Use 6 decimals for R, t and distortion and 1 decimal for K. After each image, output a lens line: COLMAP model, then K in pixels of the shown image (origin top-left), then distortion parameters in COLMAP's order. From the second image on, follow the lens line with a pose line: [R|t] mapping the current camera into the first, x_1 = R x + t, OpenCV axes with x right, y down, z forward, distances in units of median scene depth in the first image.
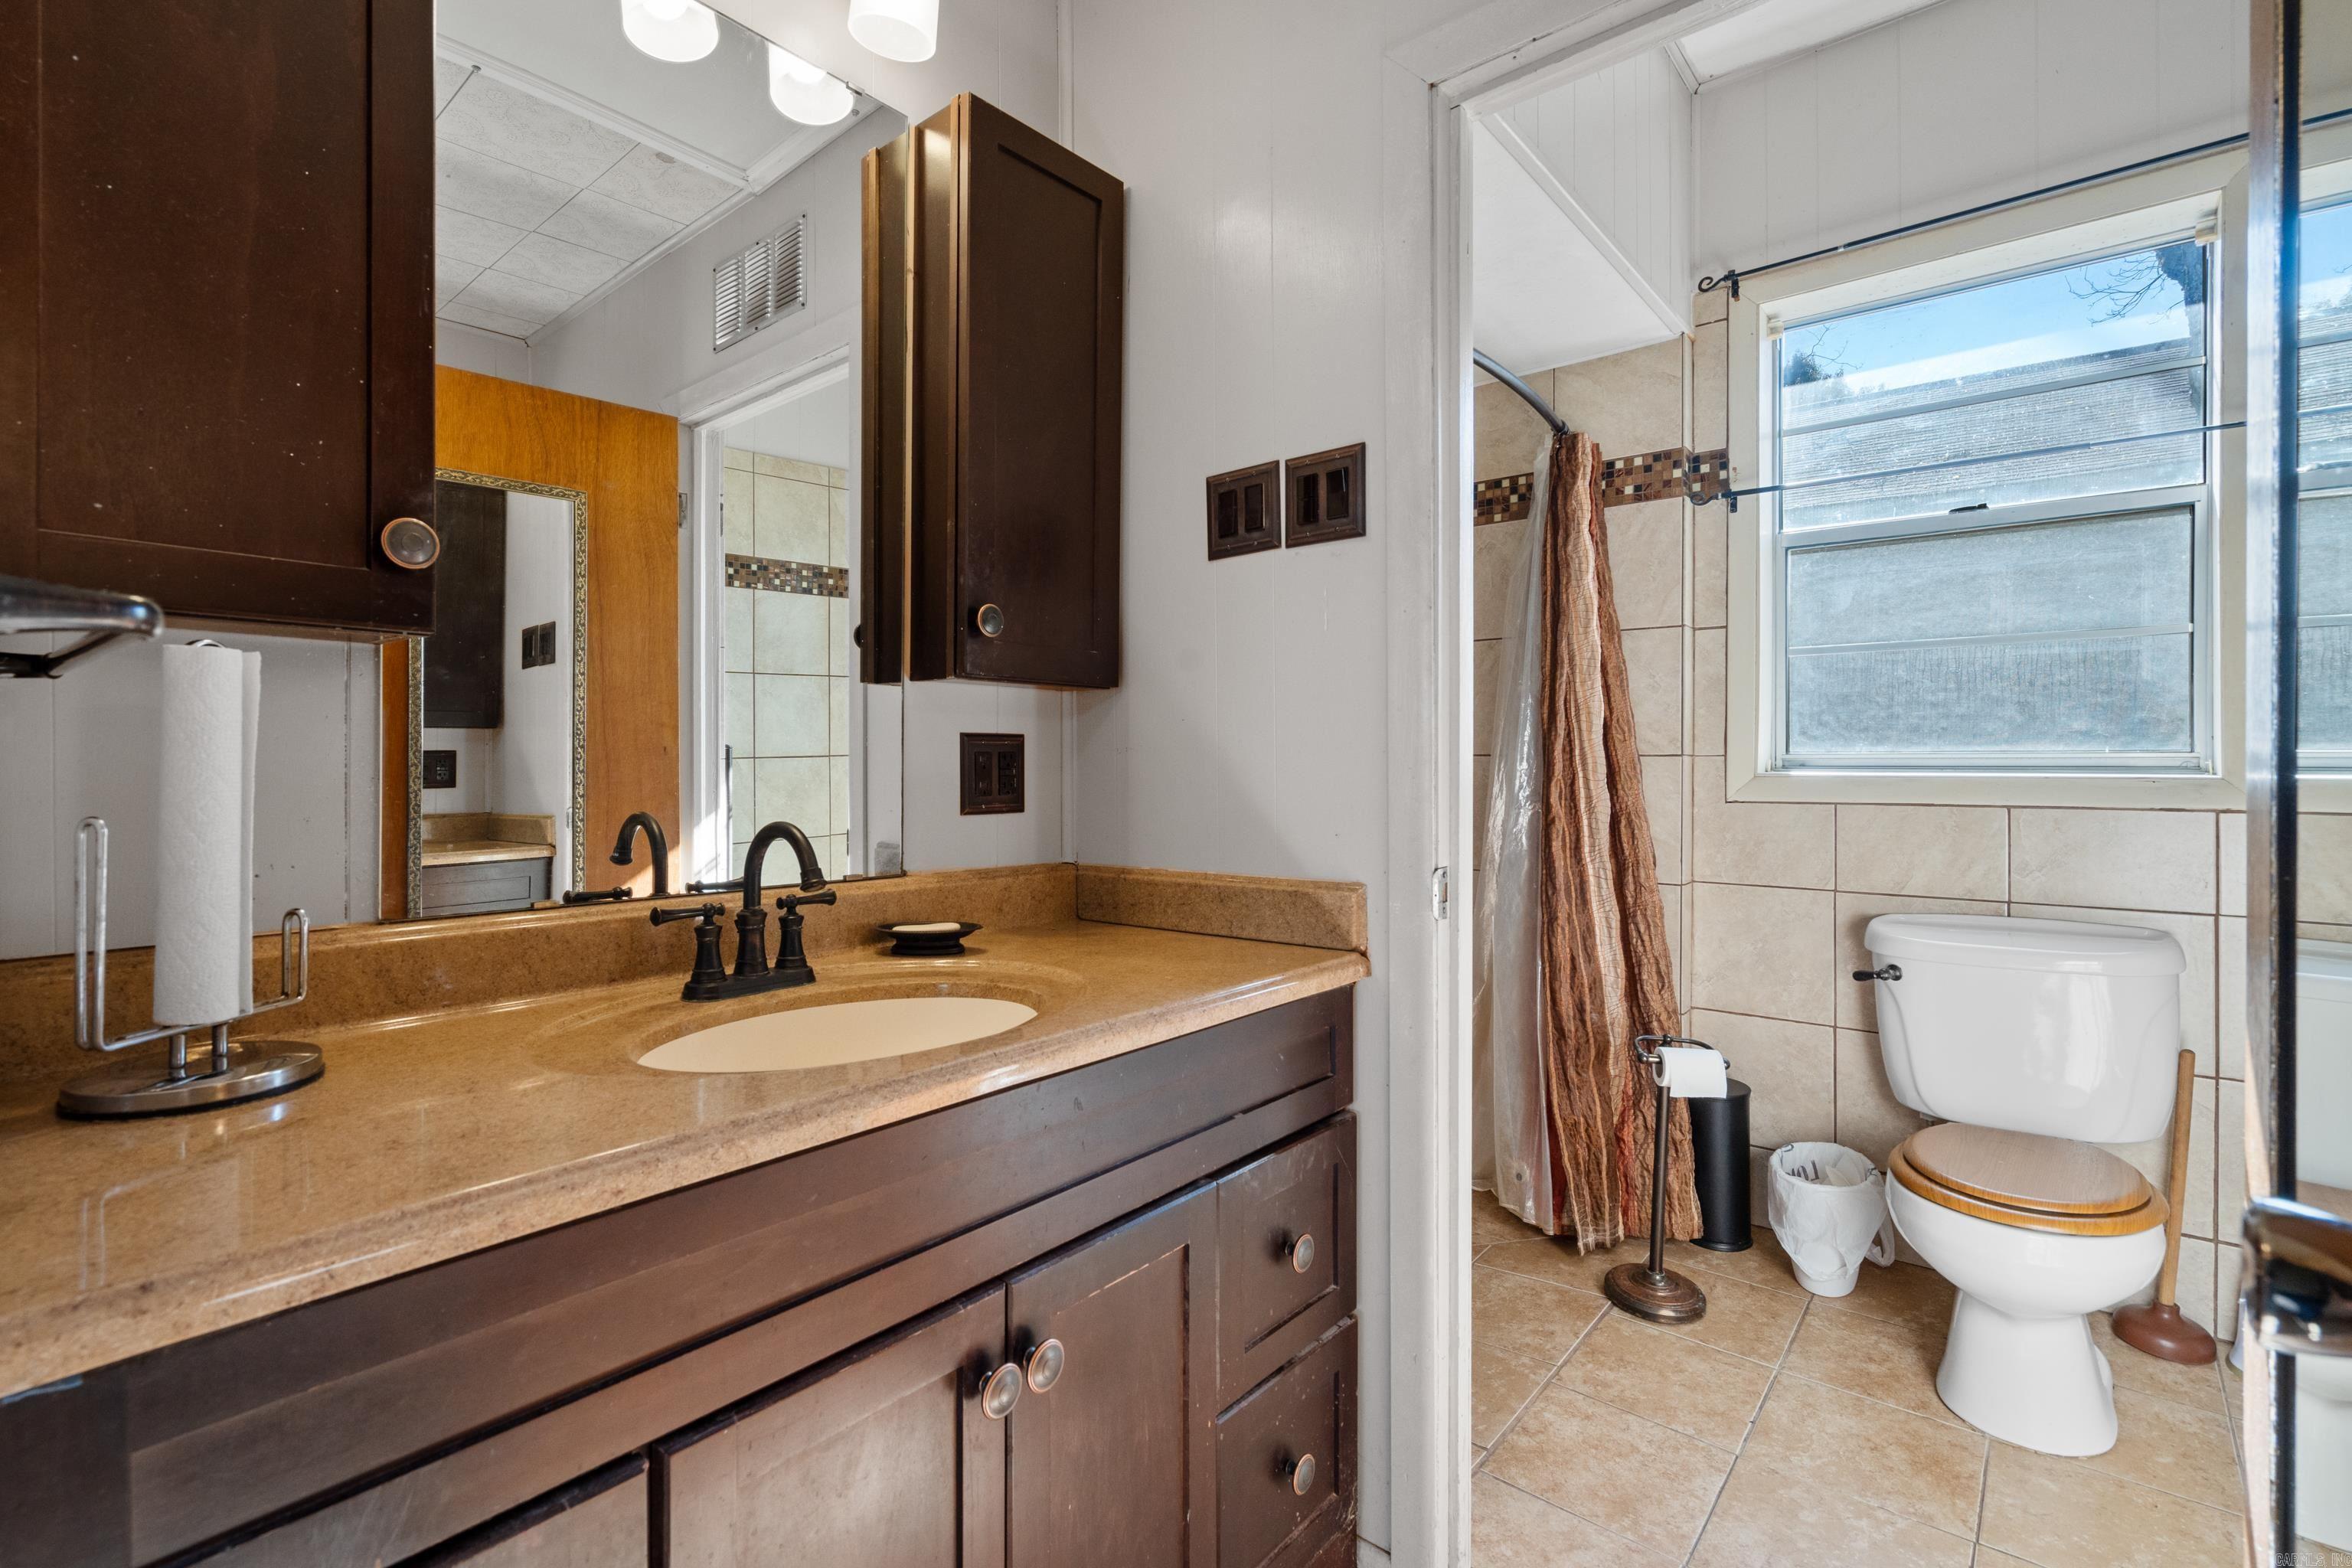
lens RADIAL K [[1067.3, 0, 1175.5], [0, 1067.3, 766.7], [0, 0, 1]] dist [-0.003483, 0.002015]
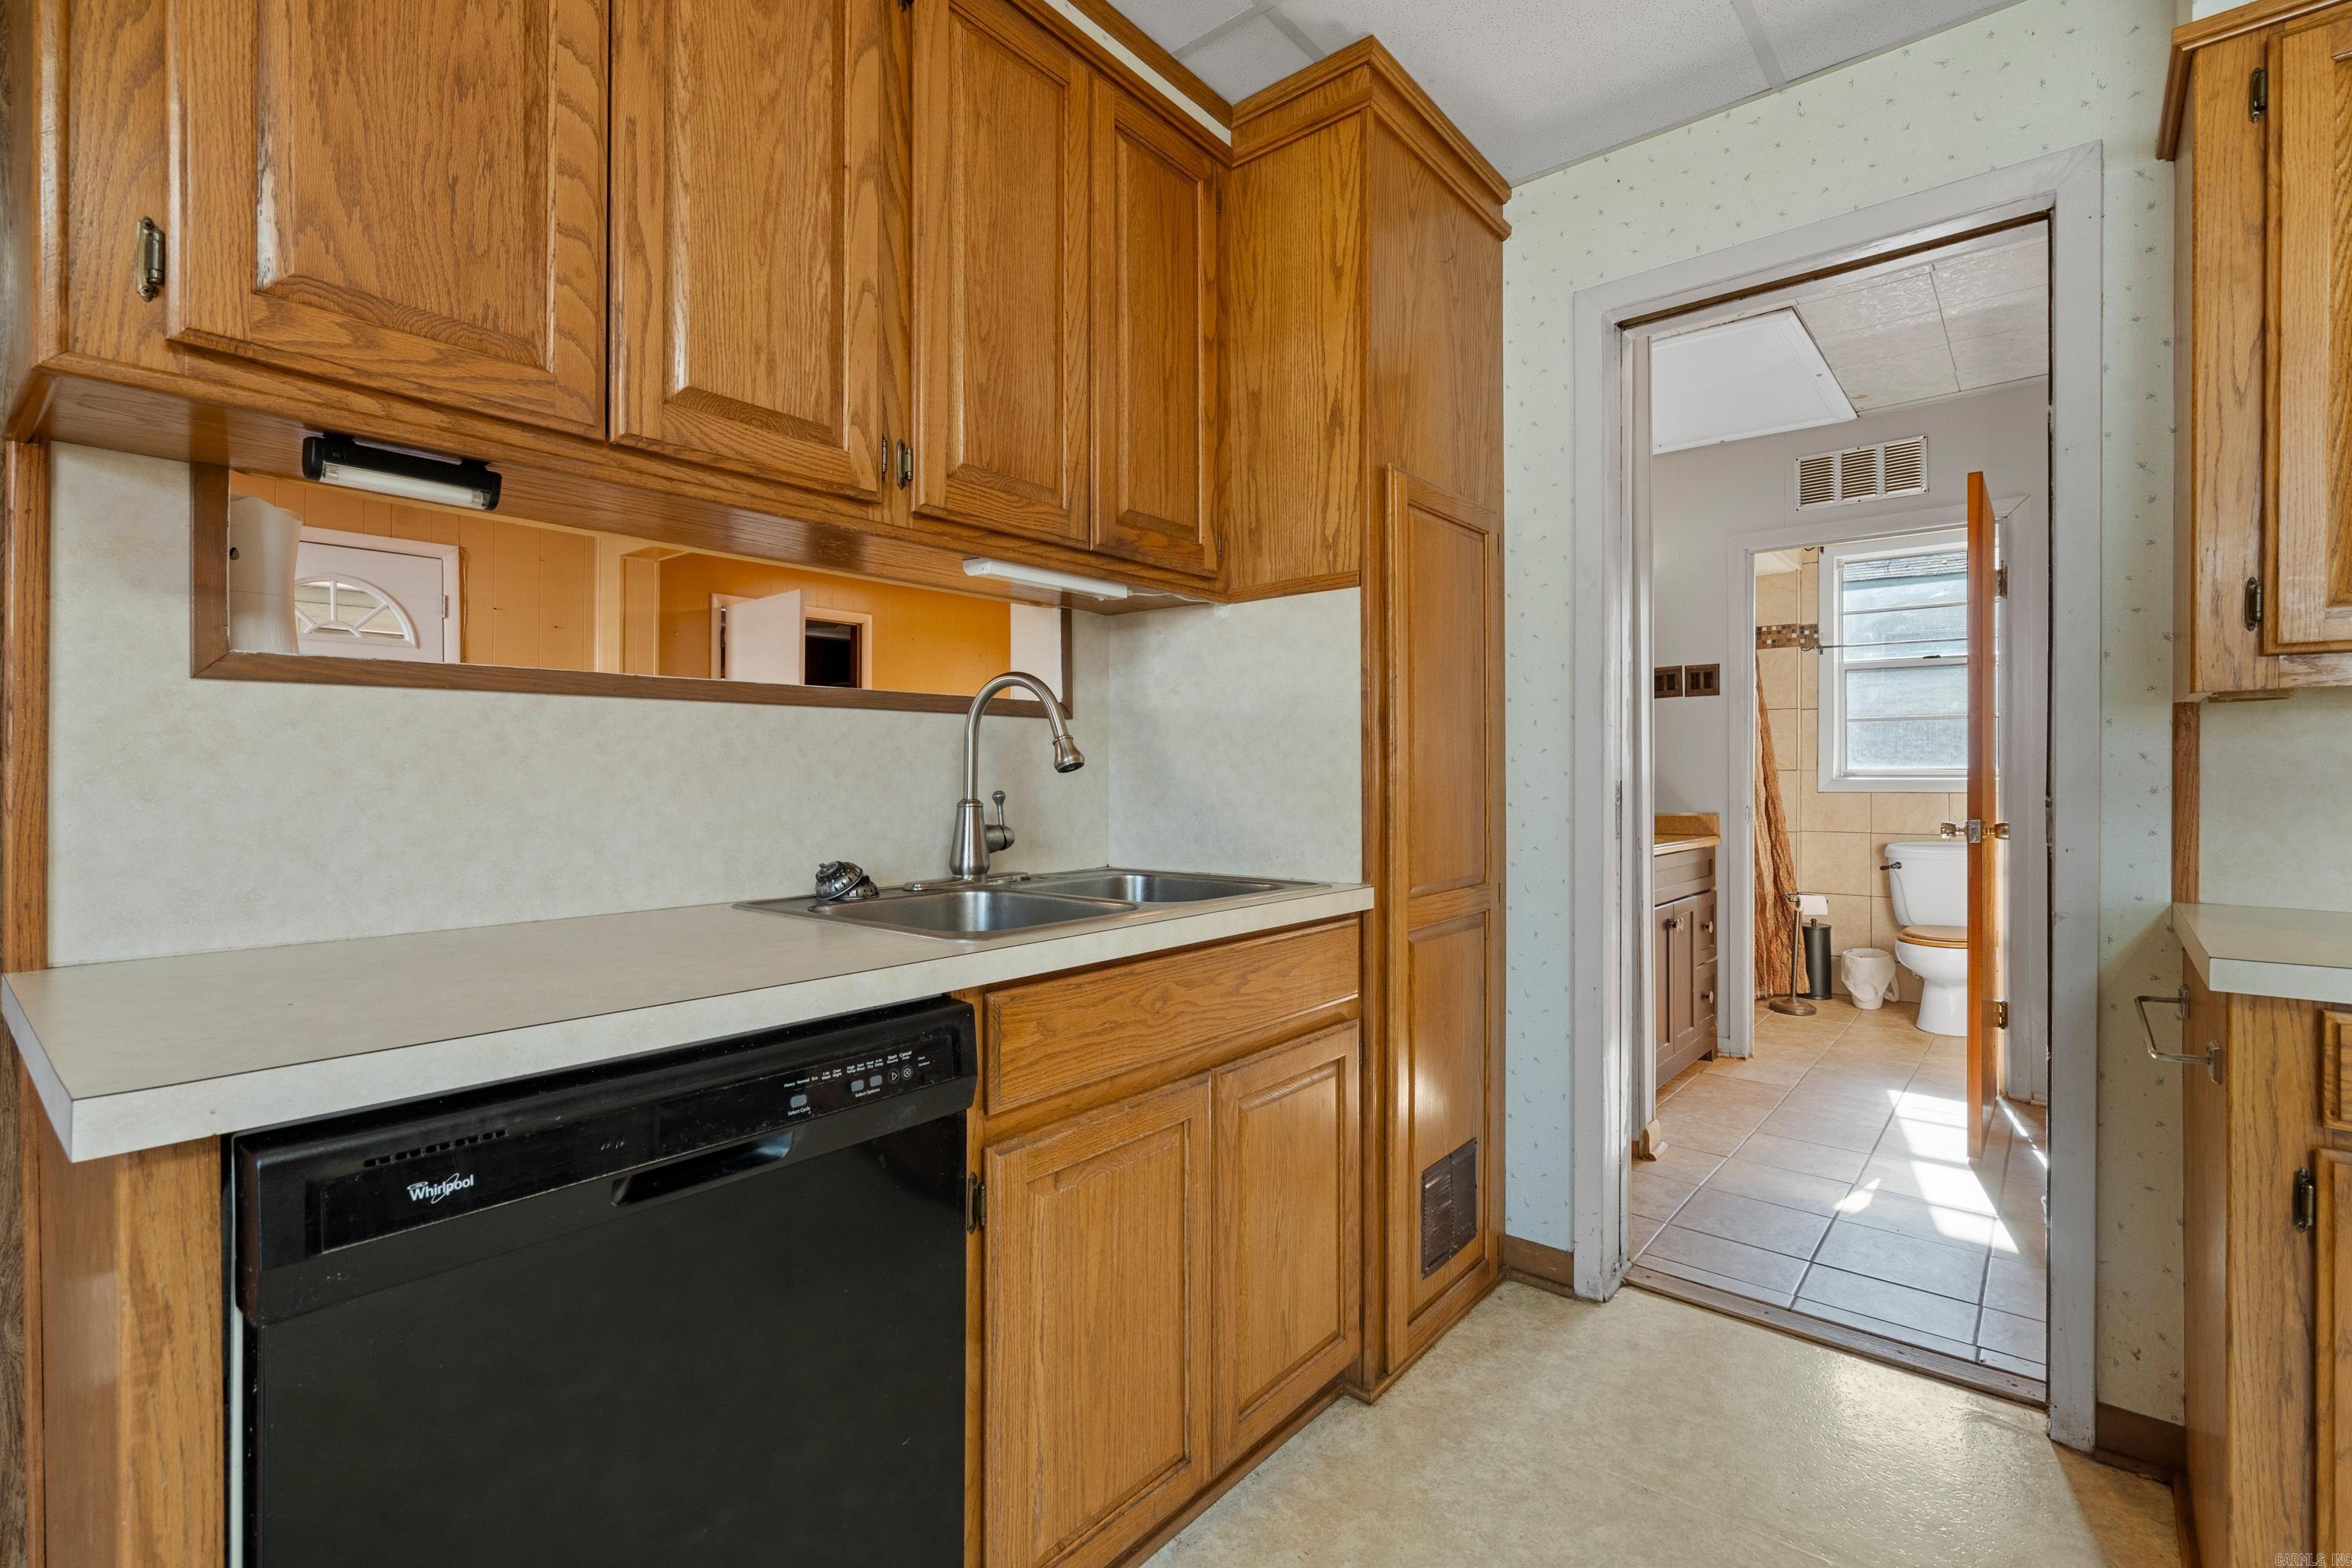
lens RADIAL K [[1067.3, 0, 1182.6], [0, 1067.3, 781.4], [0, 0, 1]] dist [-0.003483, 0.002015]
pose [[1.000000, -0.000105, -0.000157, -0.753693], [0.000104, 0.999988, -0.004945, 0.022576], [0.000158, 0.004945, 0.999988, -1.129180]]
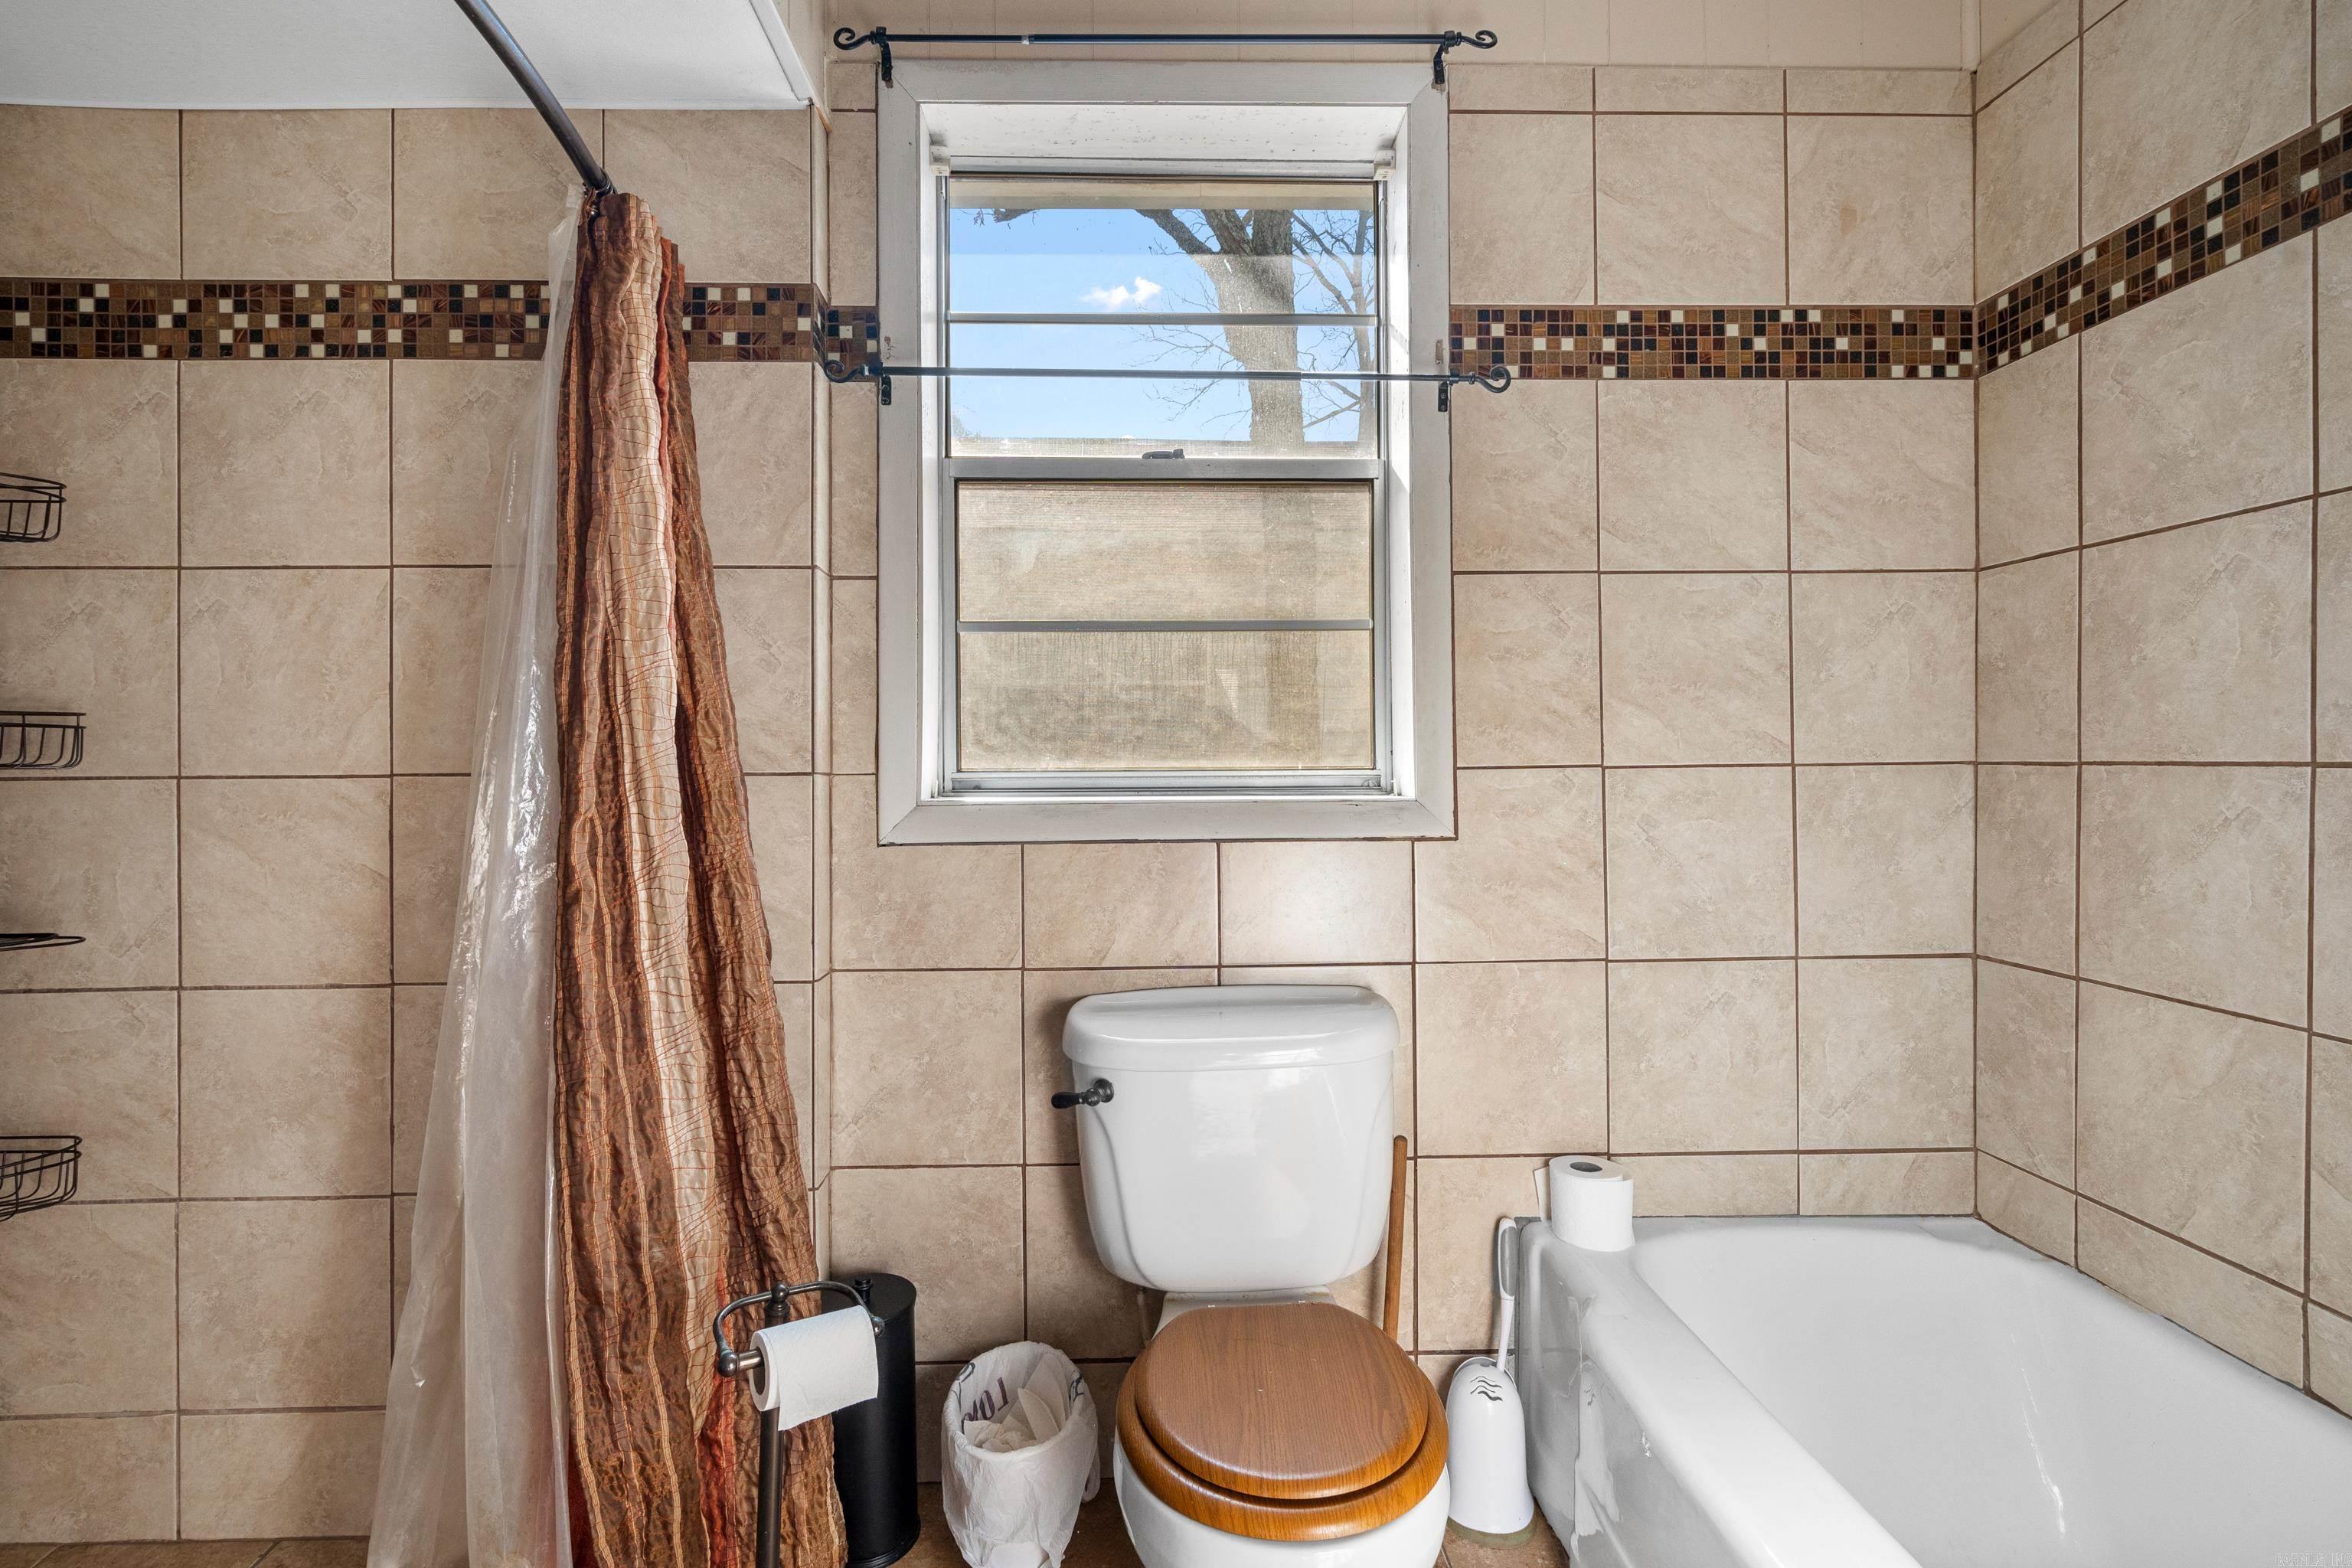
lens RADIAL K [[1067.3, 0, 1139.0], [0, 1067.3, 766.4], [0, 0, 1]] dist [-0.003483, 0.002015]
pose [[0.760155, 0.002924, 0.649736, 0.220103], [0.009967, 0.999820, -0.016159, -0.003092], [-0.649666, 0.018759, 0.759988, 0.412123]]
